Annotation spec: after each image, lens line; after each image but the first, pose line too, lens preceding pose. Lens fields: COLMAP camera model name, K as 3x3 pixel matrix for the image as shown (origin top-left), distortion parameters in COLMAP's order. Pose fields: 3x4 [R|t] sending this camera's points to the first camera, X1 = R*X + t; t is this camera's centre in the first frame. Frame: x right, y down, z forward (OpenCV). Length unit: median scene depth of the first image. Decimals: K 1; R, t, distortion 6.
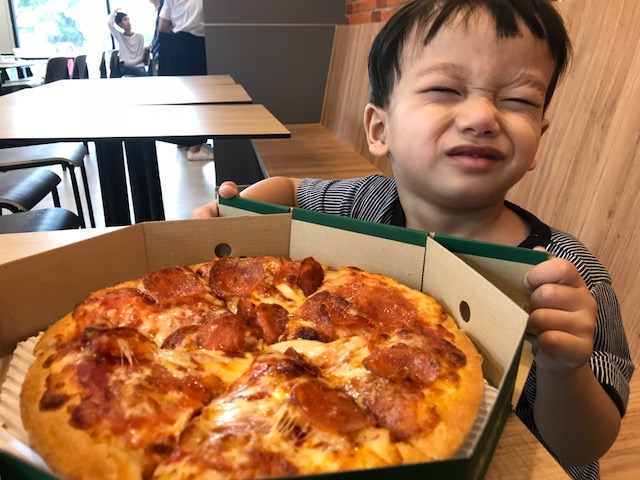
lens RADIAL K [[541.4, 0, 305.4], [0, 541.4, 218.0], [0, 0, 1]] dist [-0.007035, -0.000952]
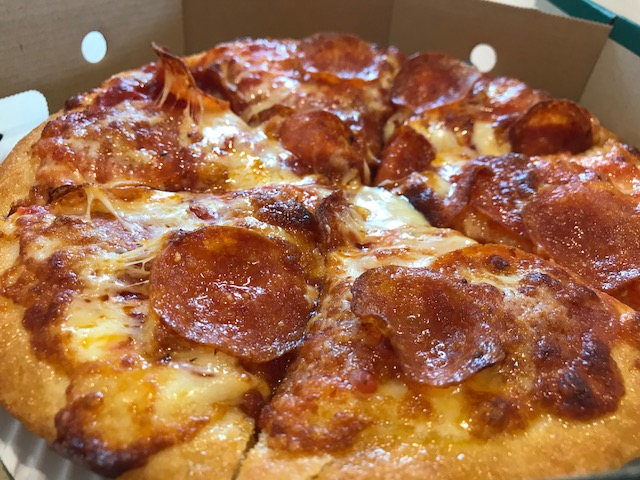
lens RADIAL K [[524.7, 0, 294.7], [0, 524.7, 240.6], [0, 0, 1]] dist [0.000051, -0.002052]
pose [[0.603307, 0.509889, -0.613216, 0.333825], [-0.274419, 0.854687, 0.440687, 0.050947], [0.748809, -0.097592, 0.655562, 0.609166]]
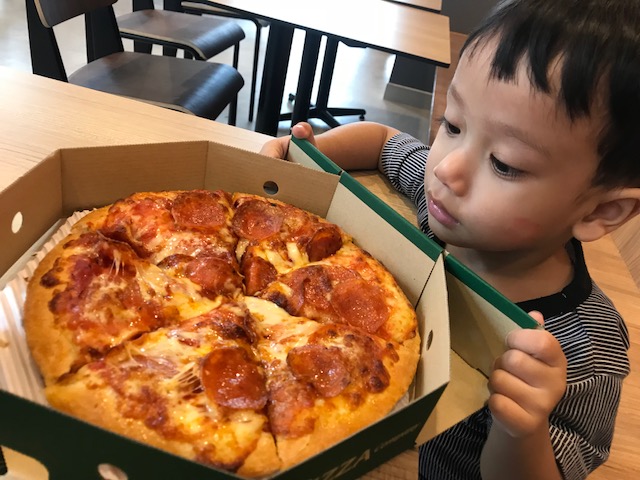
lens RADIAL K [[524.7, 0, 294.7], [0, 524.7, 240.6], [0, 0, 1]] dist [0.000051, -0.002052]
pose [[0.898106, 0.366853, -0.242537, 0.283327], [-0.296535, 0.912425, 0.282044, -0.237349], [0.324766, -0.181385, 0.928239, 0.047910]]
